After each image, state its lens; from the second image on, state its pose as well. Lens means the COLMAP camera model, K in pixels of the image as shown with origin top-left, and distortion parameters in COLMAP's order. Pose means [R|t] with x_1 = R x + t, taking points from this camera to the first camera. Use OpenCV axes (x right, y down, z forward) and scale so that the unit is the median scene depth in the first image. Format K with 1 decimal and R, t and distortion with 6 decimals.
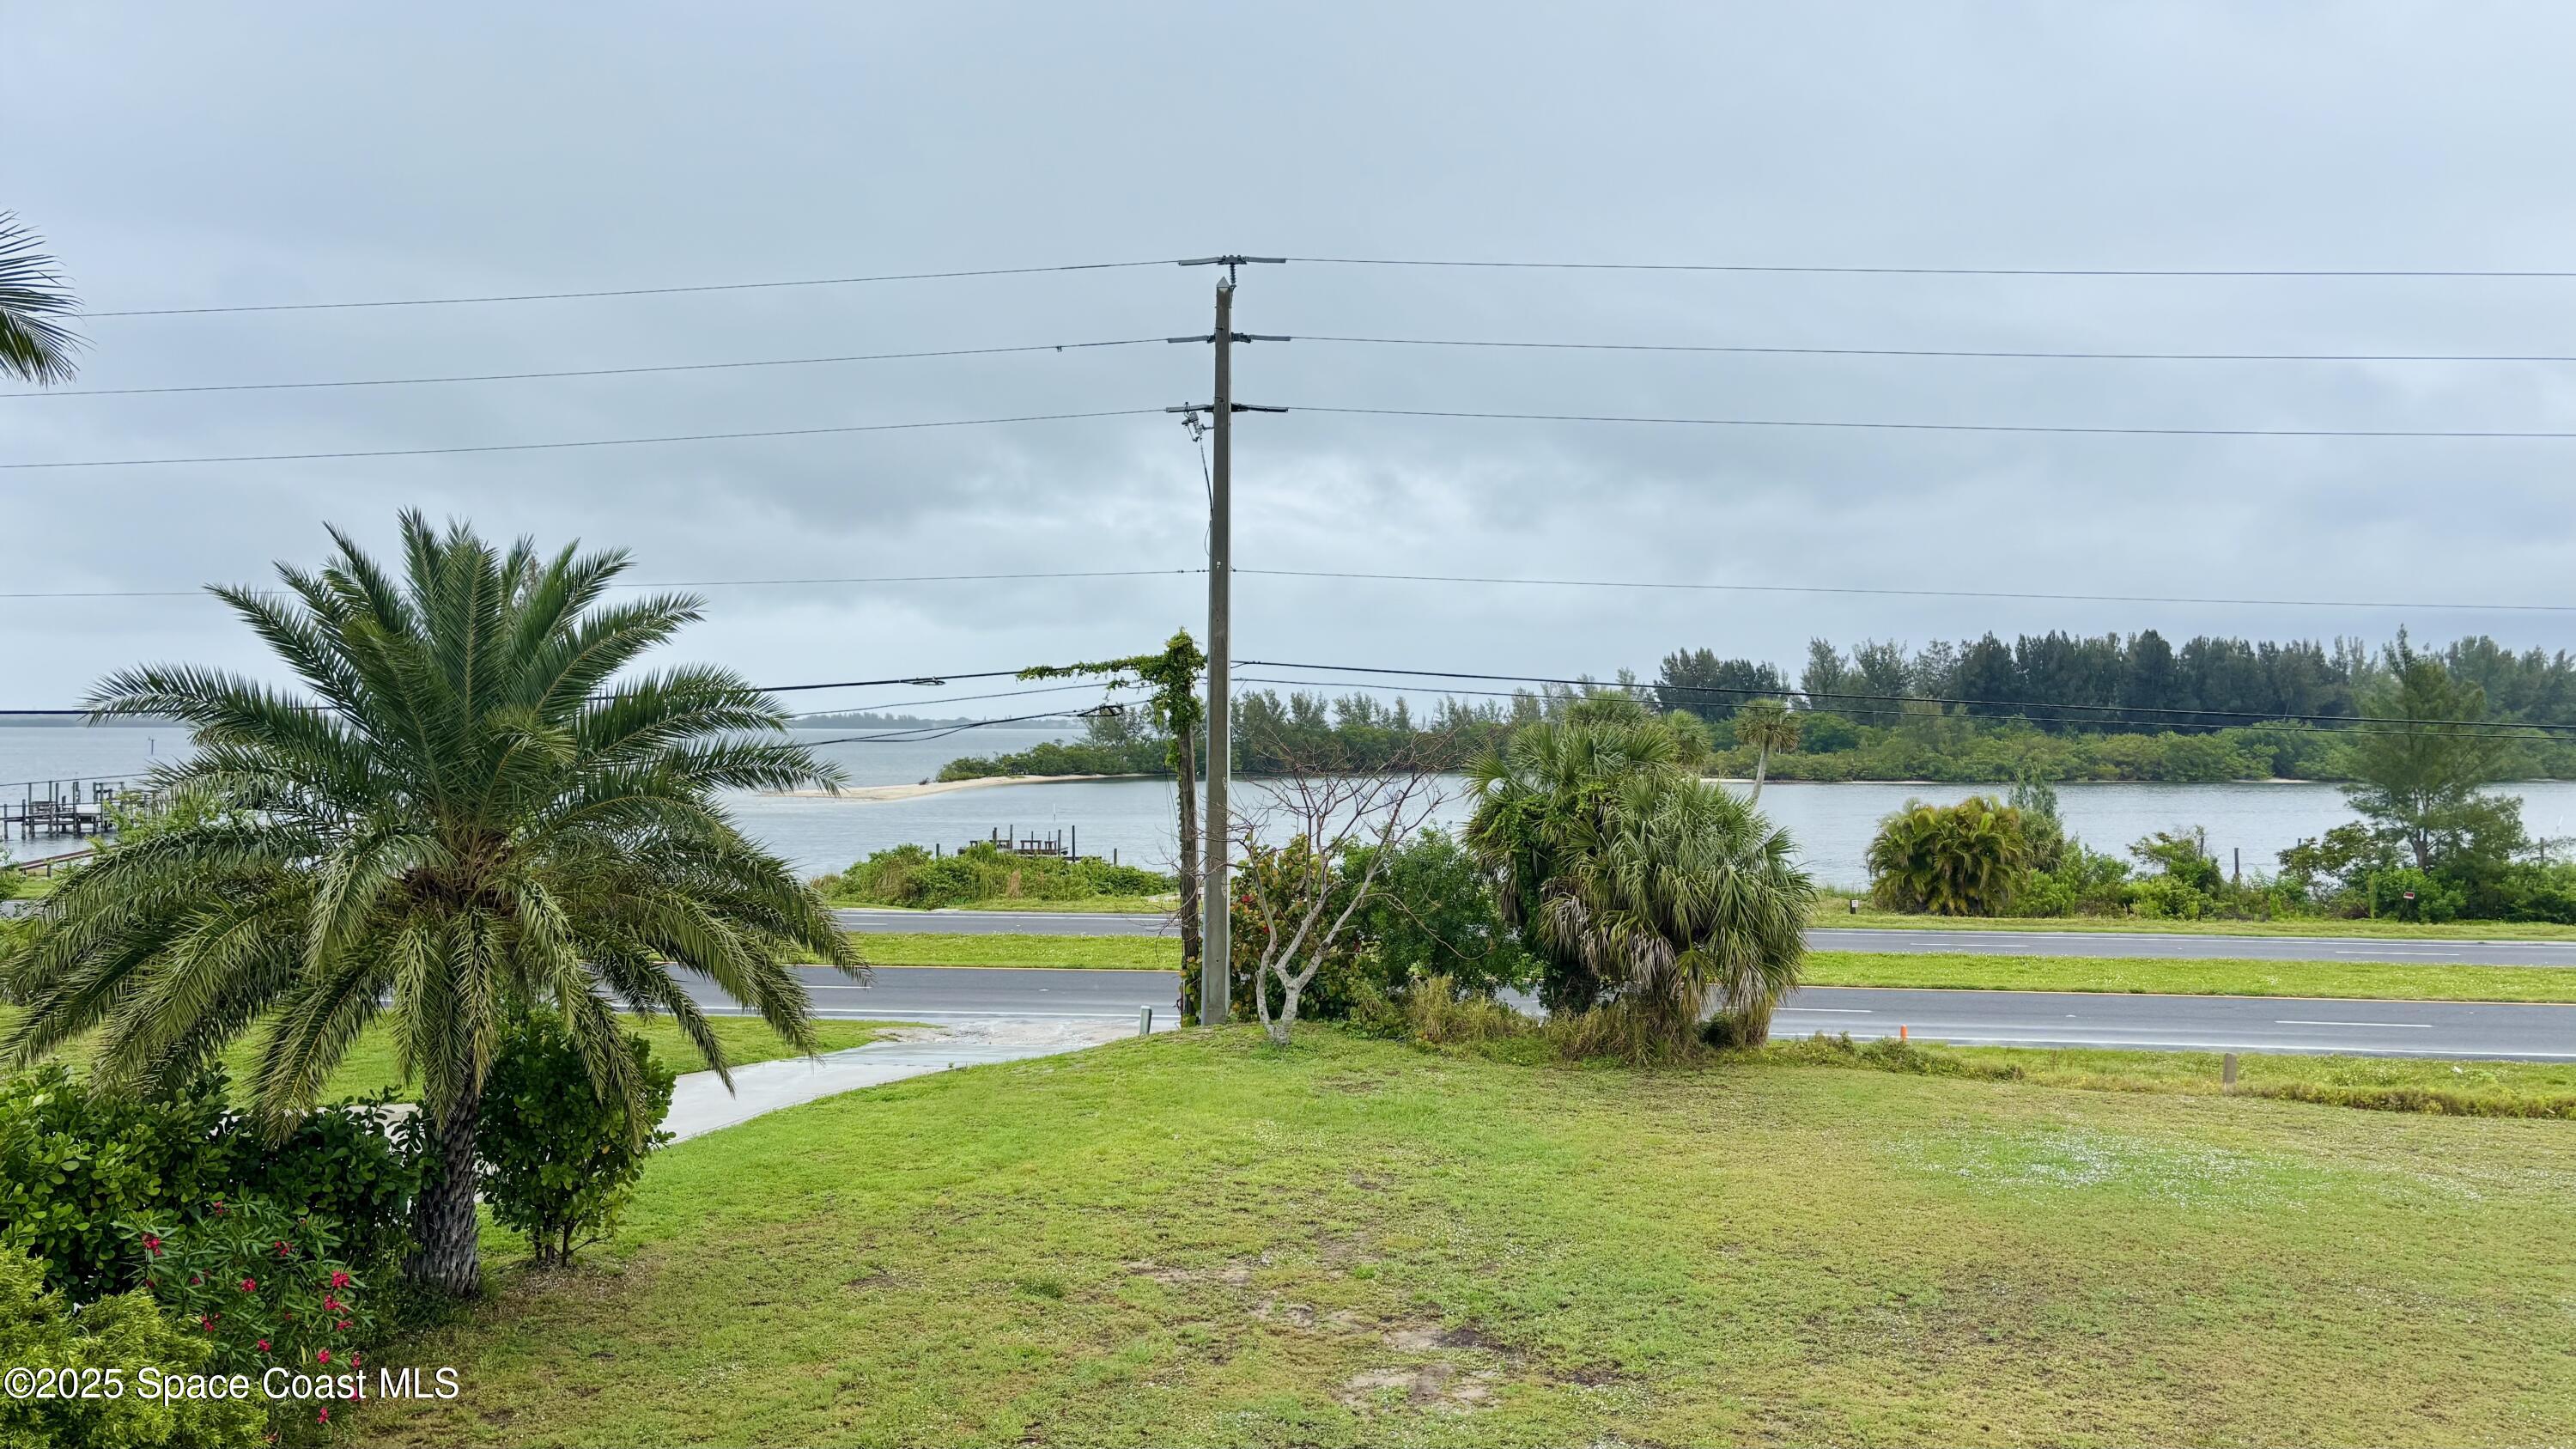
lens RADIAL K [[1946.2, 0, 1281.9], [0, 1946.2, 725.7], [0, 0, 1]] dist [0.033542, -0.001161]
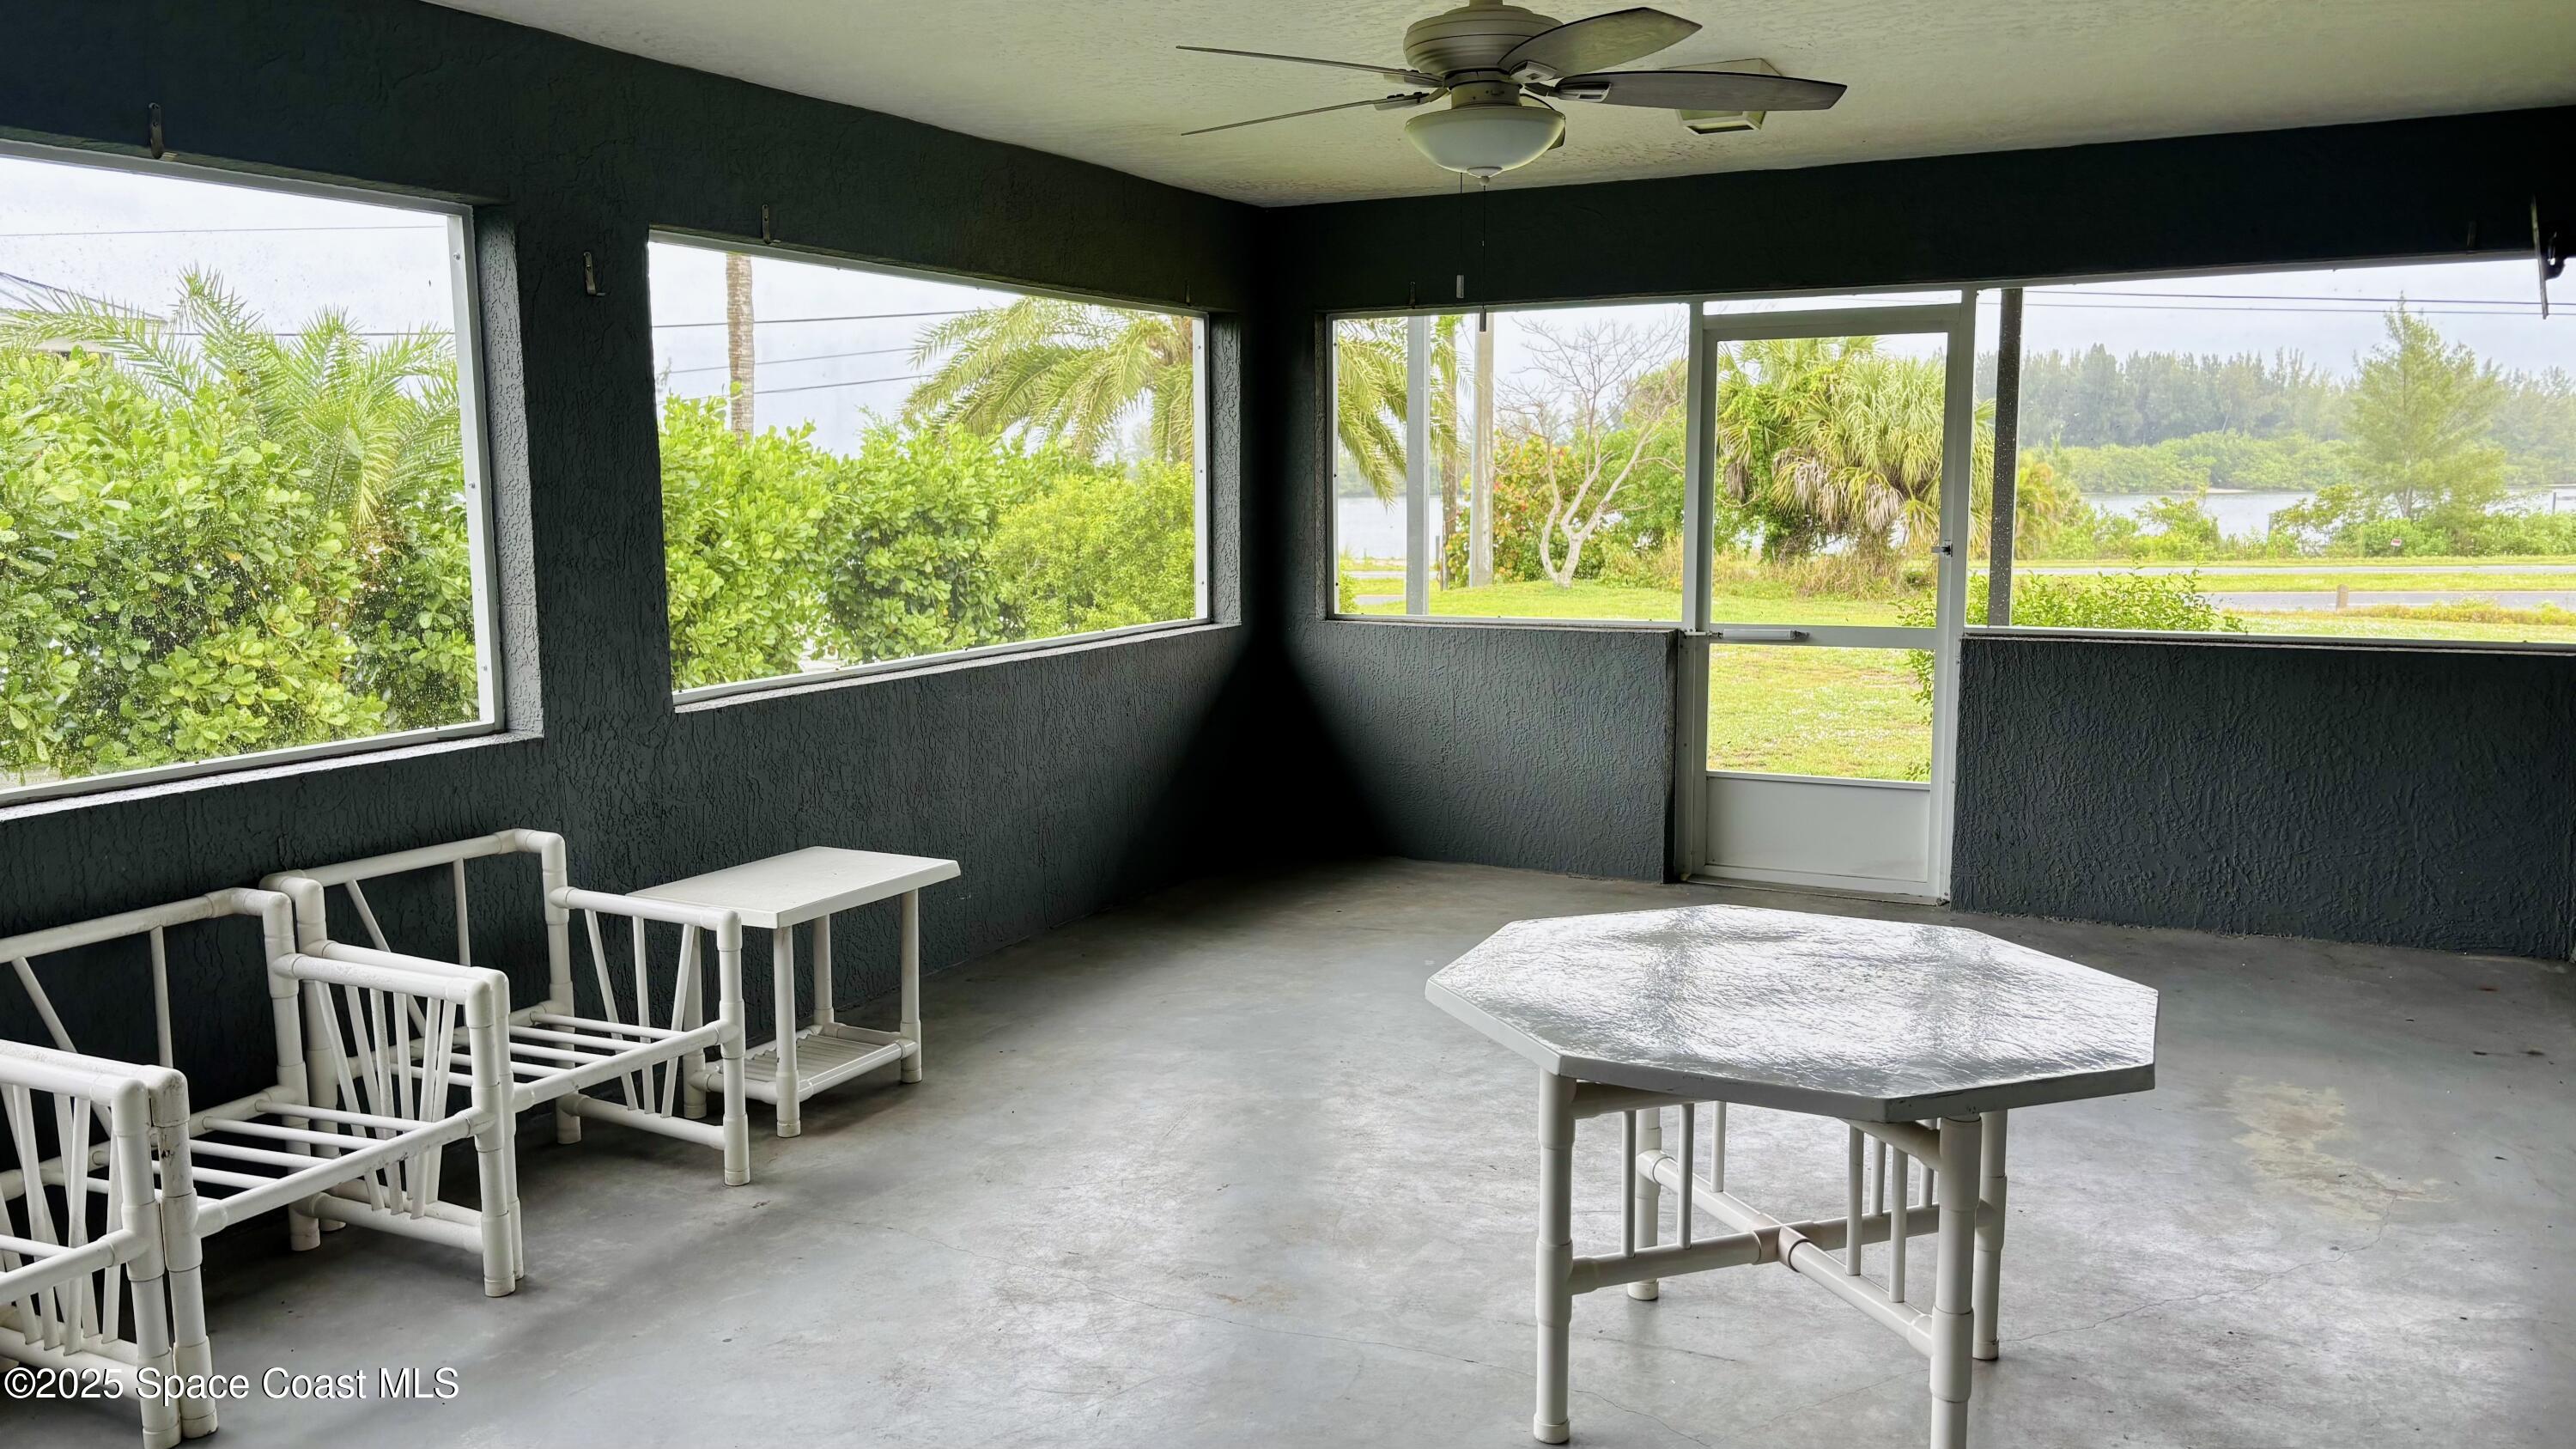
lens RADIAL K [[1946.2, 0, 1277.1], [0, 1946.2, 729.4], [0, 0, 1]] dist [0.033542, -0.001161]
pose [[0.999313, -0.015053, 0.033876, -0.079955], [0.010336, 0.990745, 0.135341, 0.031465], [-0.035599, -0.134898, 0.990220, -0.069213]]
